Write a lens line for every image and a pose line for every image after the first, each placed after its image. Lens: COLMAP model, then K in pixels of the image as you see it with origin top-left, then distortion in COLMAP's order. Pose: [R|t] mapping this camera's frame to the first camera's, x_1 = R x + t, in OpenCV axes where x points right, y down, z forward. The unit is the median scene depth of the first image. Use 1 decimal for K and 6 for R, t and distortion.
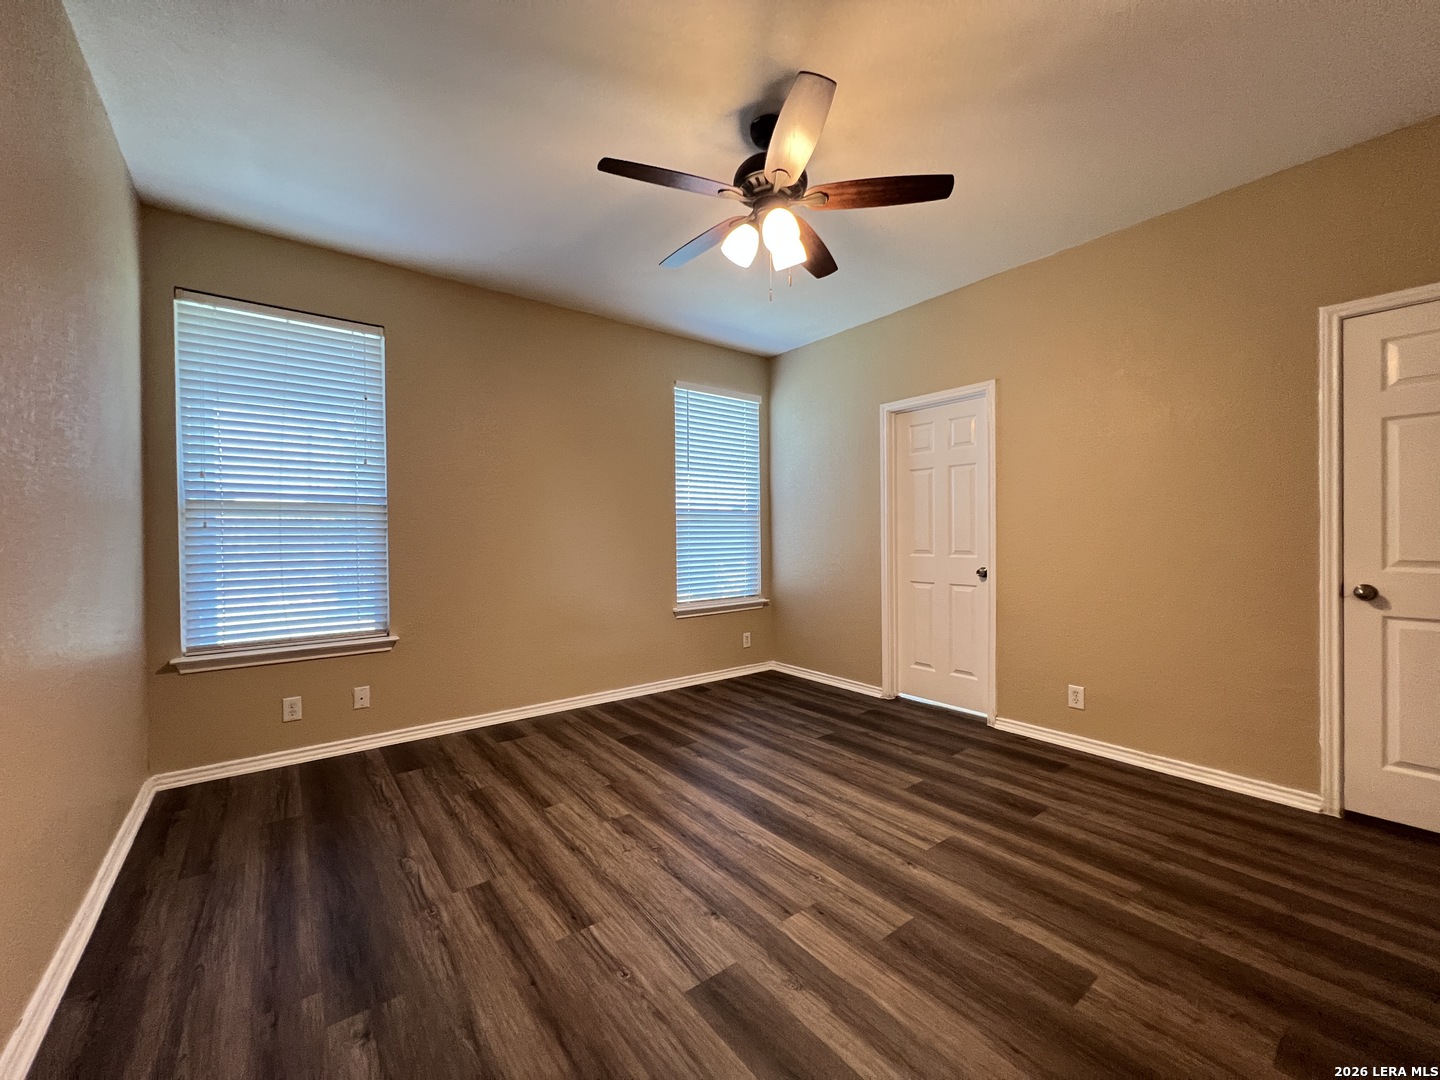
lens RADIAL K [[579.1, 0, 718.2], [0, 579.1, 538.6], [0, 0, 1]] dist [-0.003195, 0.000753]
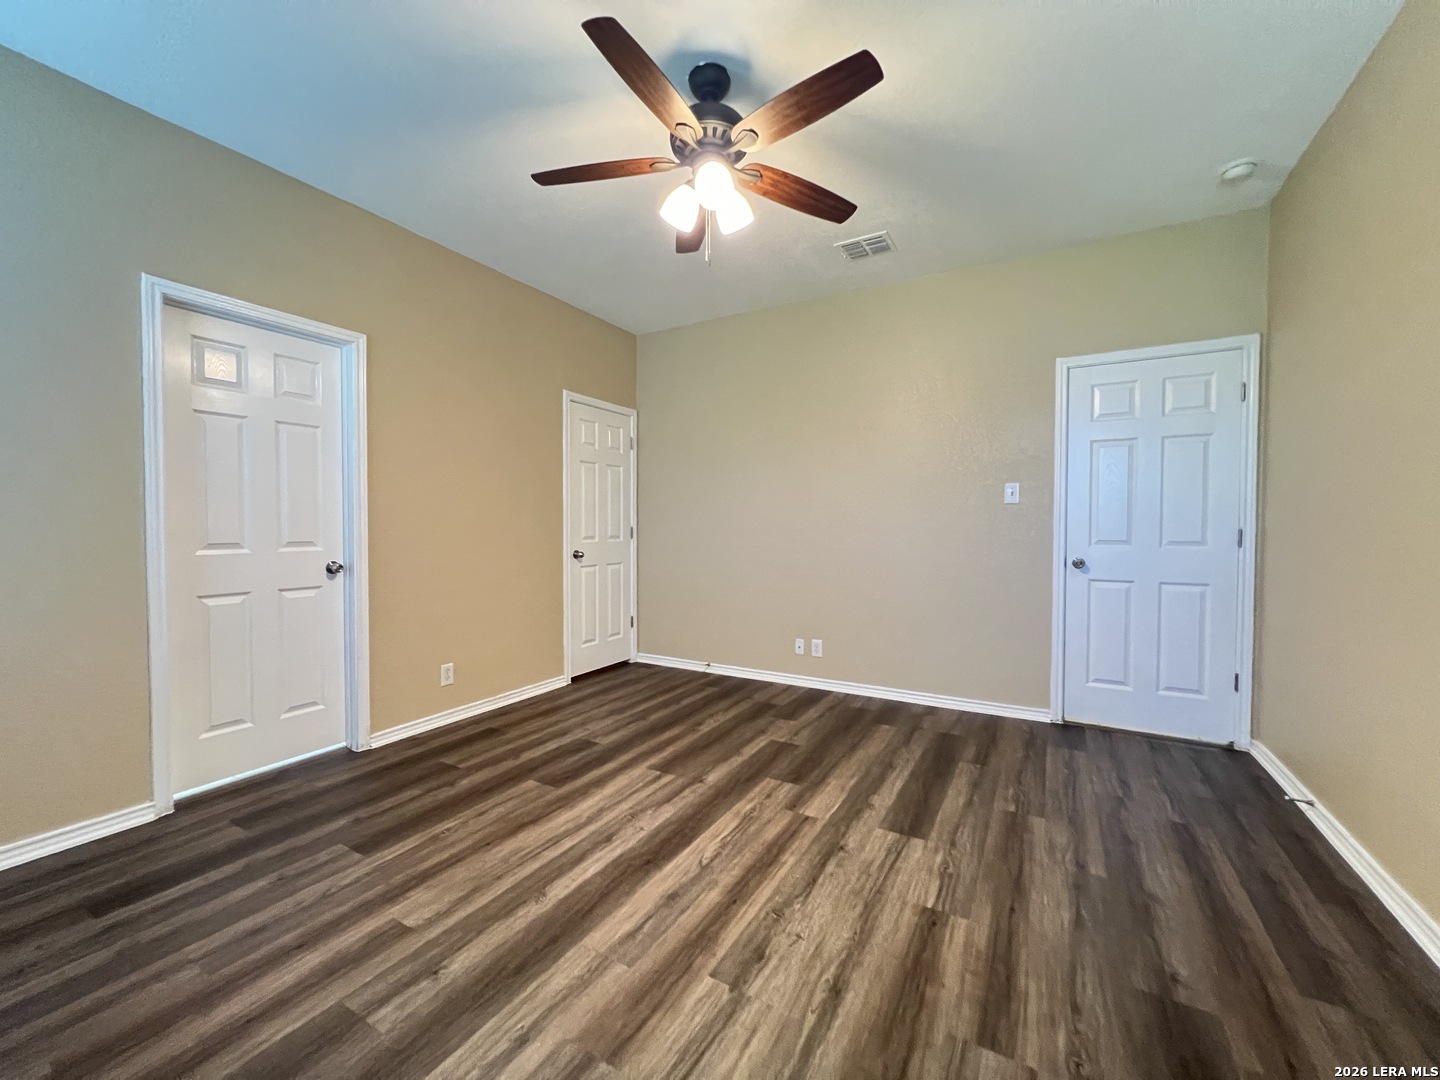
lens RADIAL K [[579.1, 0, 718.2], [0, 579.1, 538.6], [0, 0, 1]] dist [-0.003195, 0.000753]
pose [[-0.381176, -0.013324, 0.924407, -0.782761], [0.008071, 0.999810, 0.017738, 0.014523], [-0.924467, 0.014222, -0.380996, 1.346801]]
